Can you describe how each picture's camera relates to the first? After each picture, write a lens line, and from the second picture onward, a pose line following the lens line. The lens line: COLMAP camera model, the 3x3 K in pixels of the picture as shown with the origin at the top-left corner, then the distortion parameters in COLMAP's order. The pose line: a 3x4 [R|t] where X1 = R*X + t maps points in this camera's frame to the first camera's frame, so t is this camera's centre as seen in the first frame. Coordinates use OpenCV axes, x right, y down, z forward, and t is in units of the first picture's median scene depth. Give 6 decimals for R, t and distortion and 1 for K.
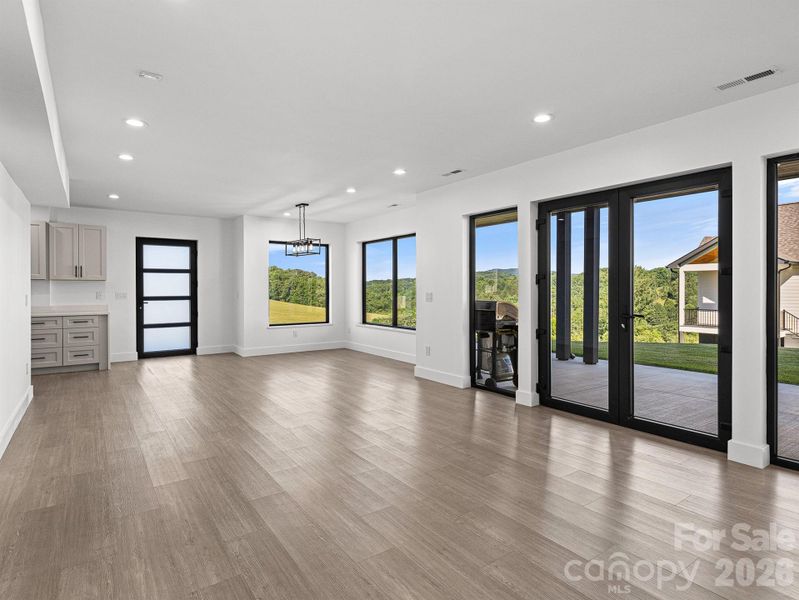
lens RADIAL K [[444.4, 0, 394.9], [0, 444.4, 294.0], [0, 0, 1]] dist [0.028636, -0.001369]
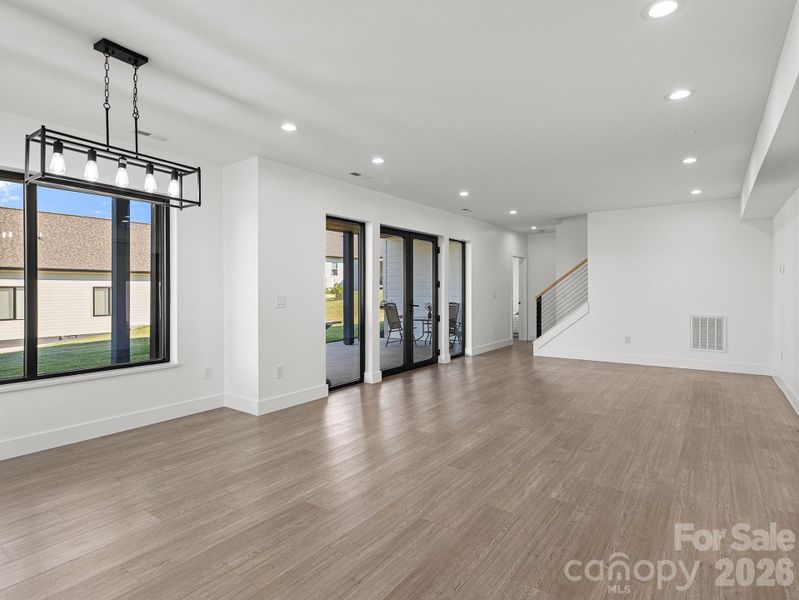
lens RADIAL K [[444.4, 0, 393.7], [0, 444.4, 296.1], [0, 0, 1]] dist [0.028636, -0.001369]
pose [[-0.331315, -0.009558, 0.943472, -0.536666], [0.016537, 0.999736, 0.015936, -0.009273], [-0.943375, 0.020882, -0.331069, 0.800632]]
